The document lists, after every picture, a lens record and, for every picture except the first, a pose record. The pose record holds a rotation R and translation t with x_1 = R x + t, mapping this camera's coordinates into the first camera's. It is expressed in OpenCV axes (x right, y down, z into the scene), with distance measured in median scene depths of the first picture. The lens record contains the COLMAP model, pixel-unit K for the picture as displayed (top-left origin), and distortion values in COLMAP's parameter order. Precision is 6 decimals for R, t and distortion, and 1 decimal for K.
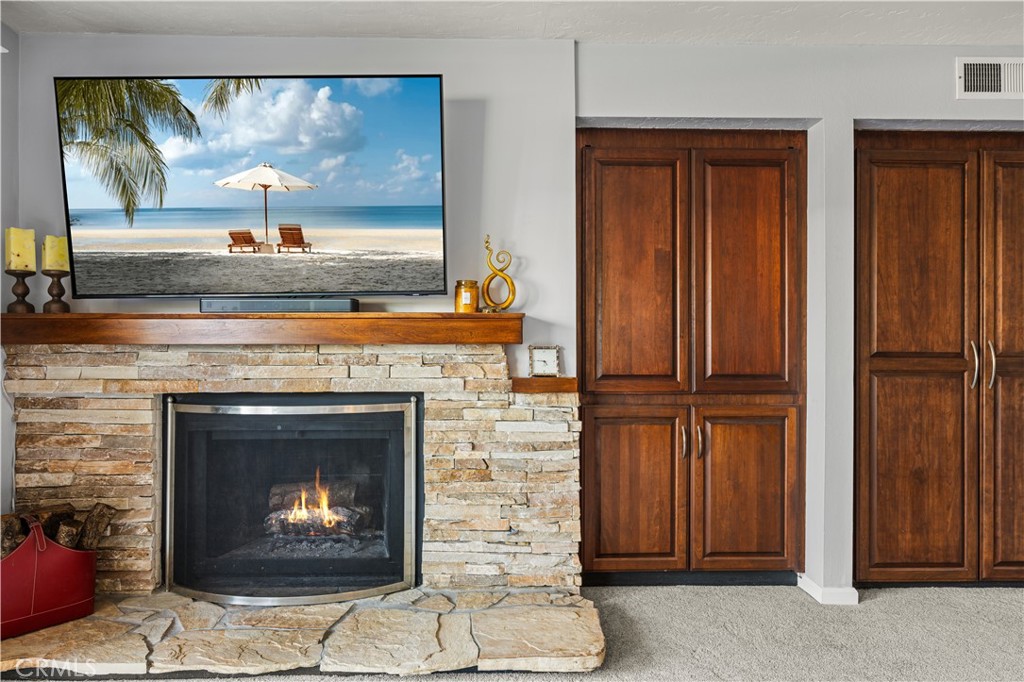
lens RADIAL K [[575.0, 0, 508.7], [0, 575.0, 346.6], [0, 0, 1]] dist [0.001624, 0.001754]
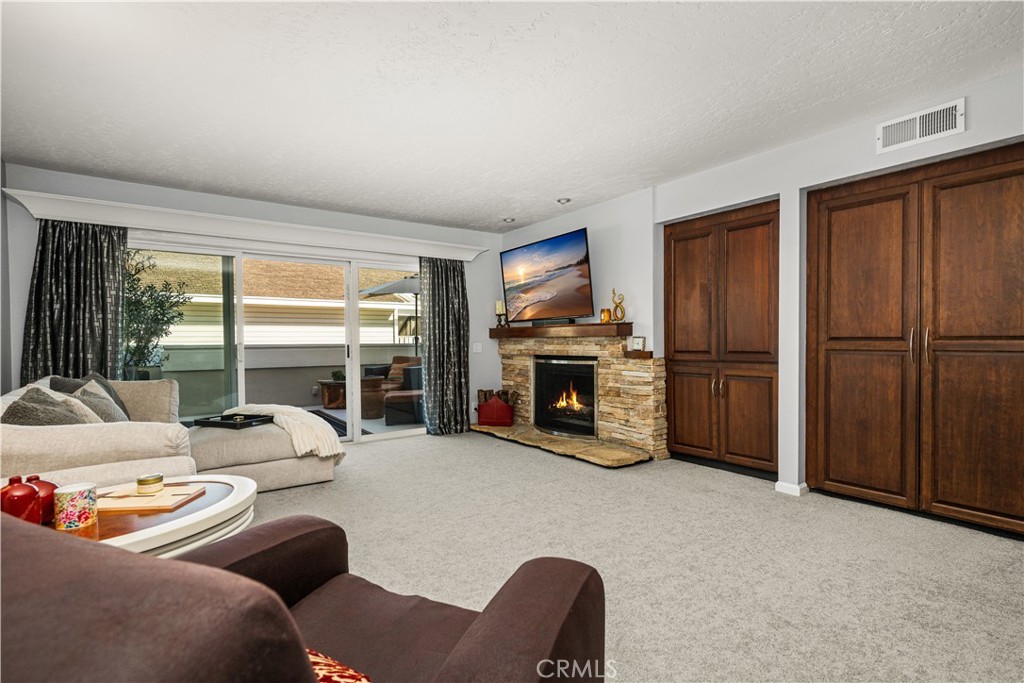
lens RADIAL K [[483.8, 0, 511.9], [0, 483.8, 344.4], [0, 0, 1]] dist [-0.000782, 0.000038]
pose [[0.566895, 0.001607, -0.823789, 1.200393], [0.015845, 0.999792, 0.012854, -0.001226], [0.823638, -0.020340, 0.566751, -0.383209]]
